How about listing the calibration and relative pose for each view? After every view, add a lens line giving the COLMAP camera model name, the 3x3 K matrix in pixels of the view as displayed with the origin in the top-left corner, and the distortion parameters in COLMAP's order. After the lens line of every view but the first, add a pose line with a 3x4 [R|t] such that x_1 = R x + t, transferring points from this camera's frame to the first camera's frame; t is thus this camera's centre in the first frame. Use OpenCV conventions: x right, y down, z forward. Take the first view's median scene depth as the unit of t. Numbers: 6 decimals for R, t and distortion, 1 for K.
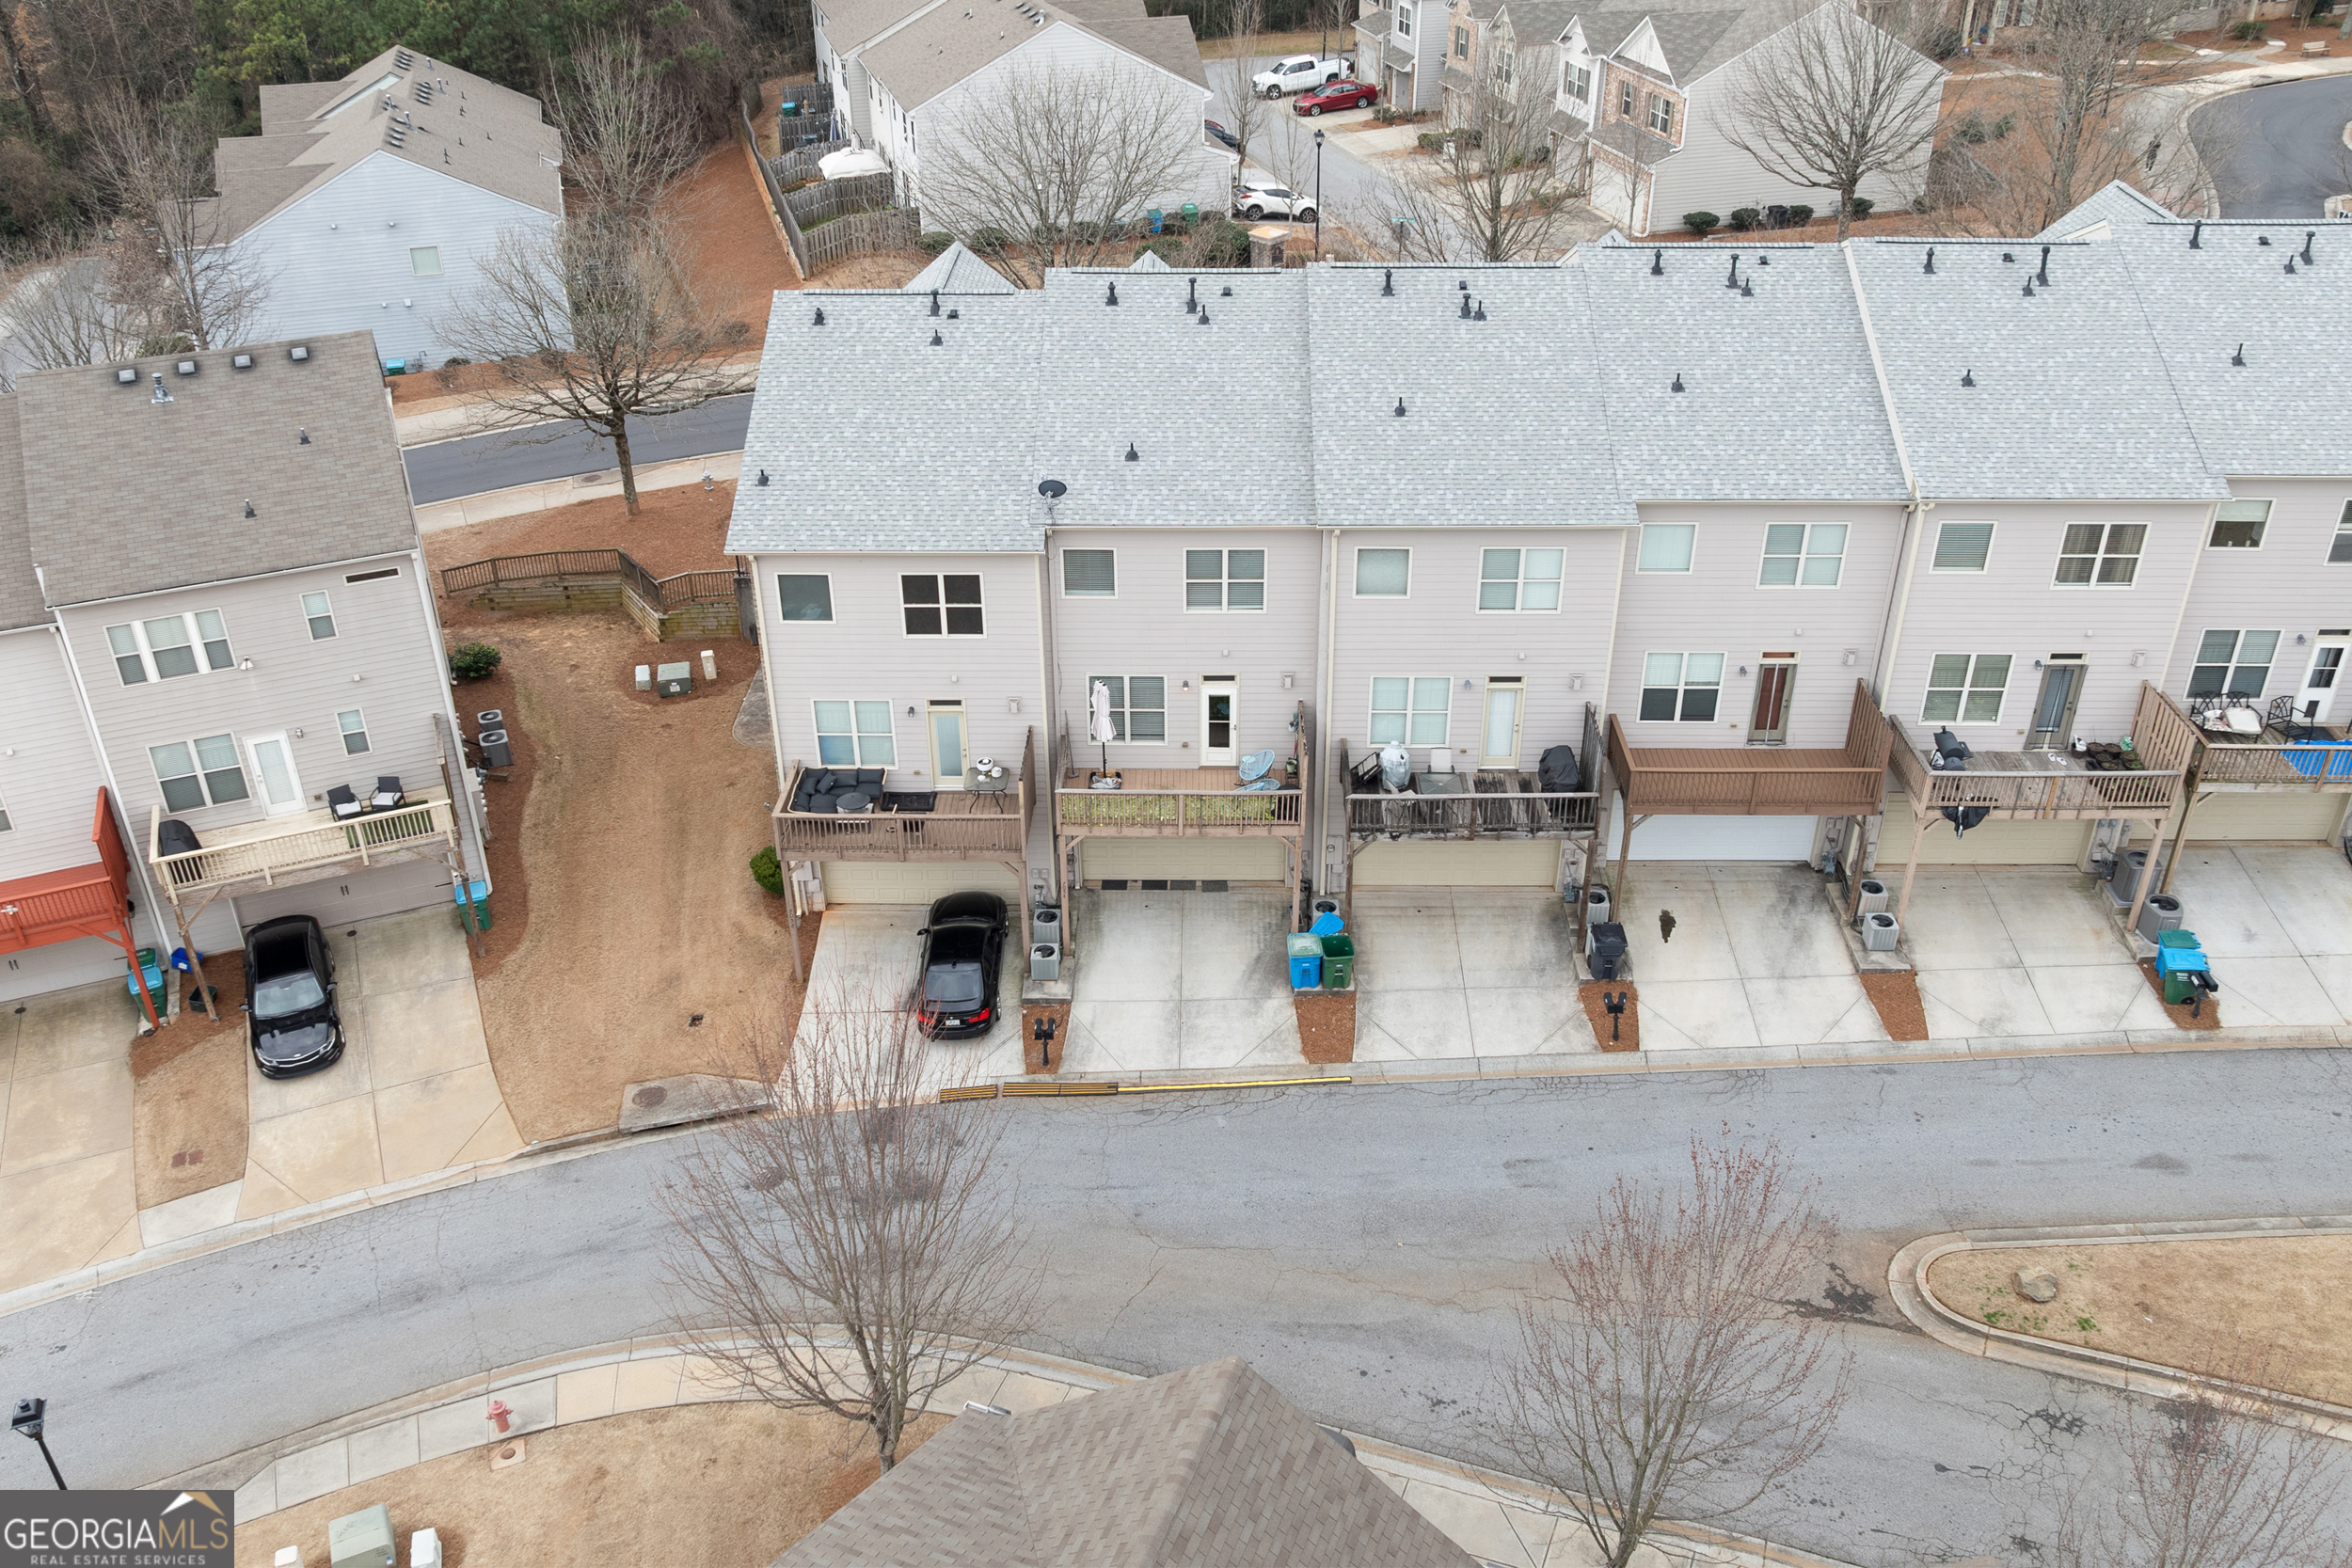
lens RADIAL K [[1994.9, 0, 1177.8], [0, 1994.9, 792.6], [0, 0, 1]] dist [-0.008458, -0.012714]
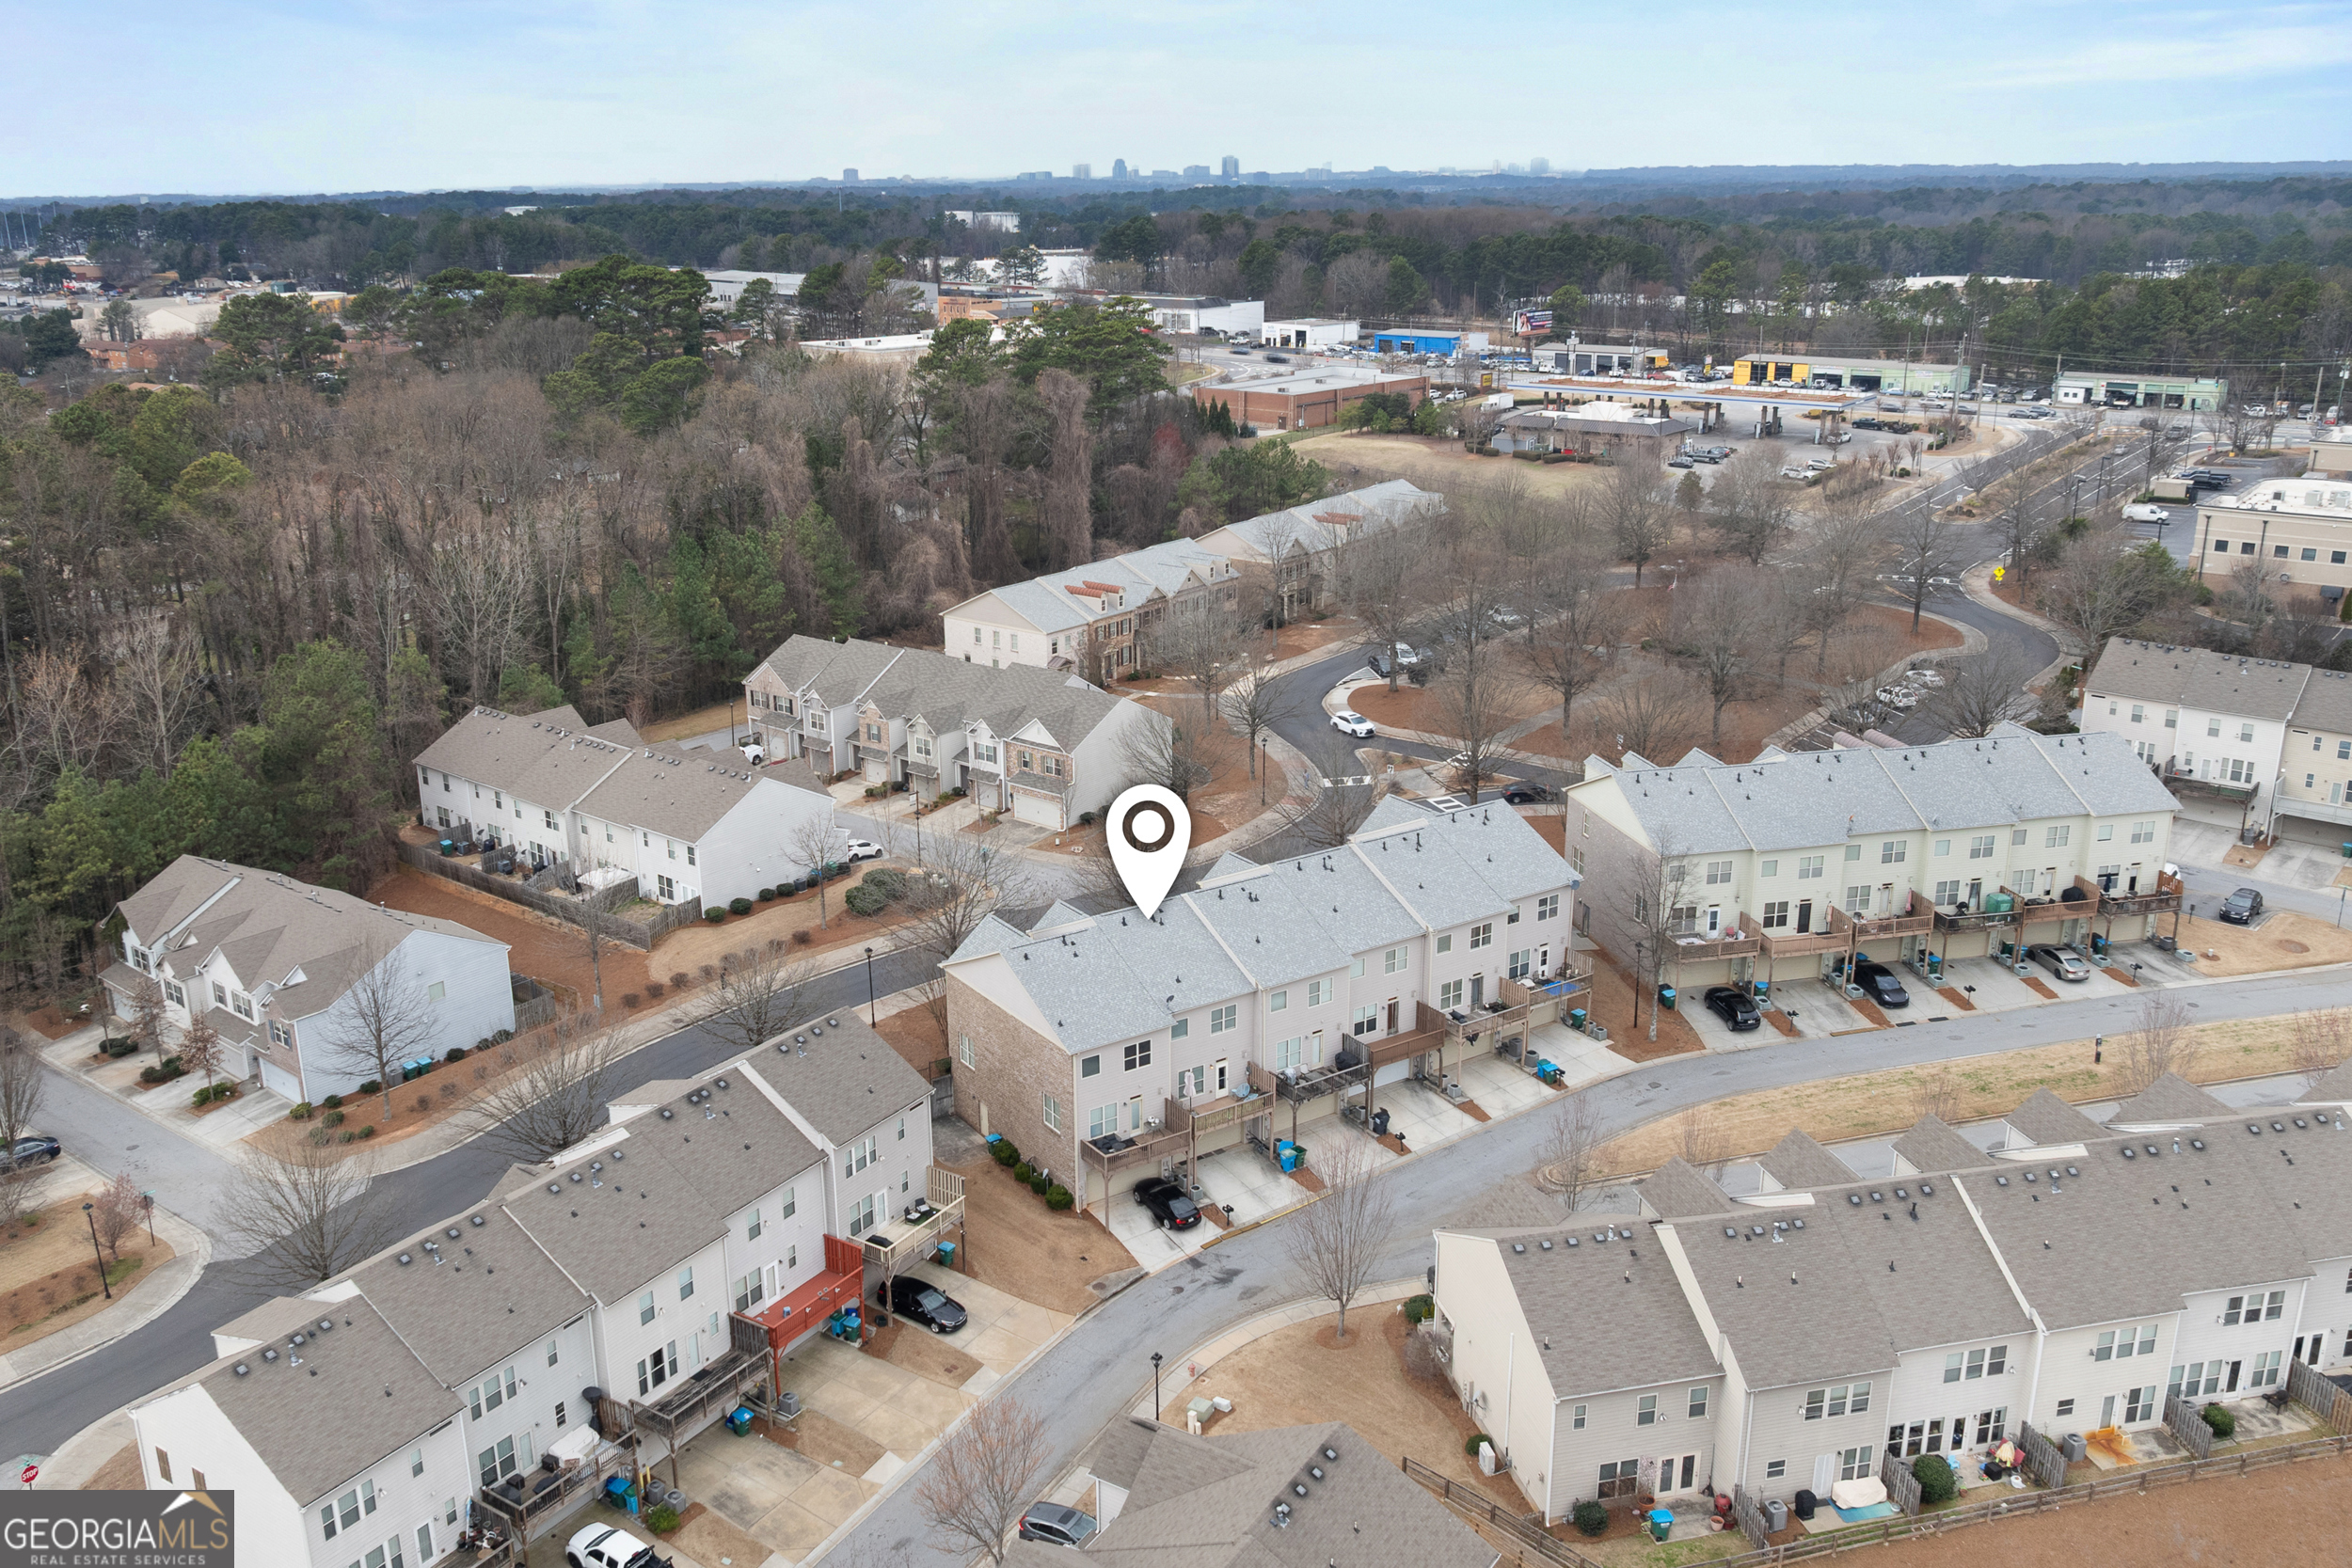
lens RADIAL K [[1994.9, 0, 1177.8], [0, 1994.9, 792.6], [0, 0, 1]] dist [-0.008458, -0.012714]
pose [[0.817760, -0.171915, 0.549285, -1.339987], [0.298057, 0.942906, -0.148628, -0.018968], [-0.492373, 0.285261, 0.822311, -1.114221]]
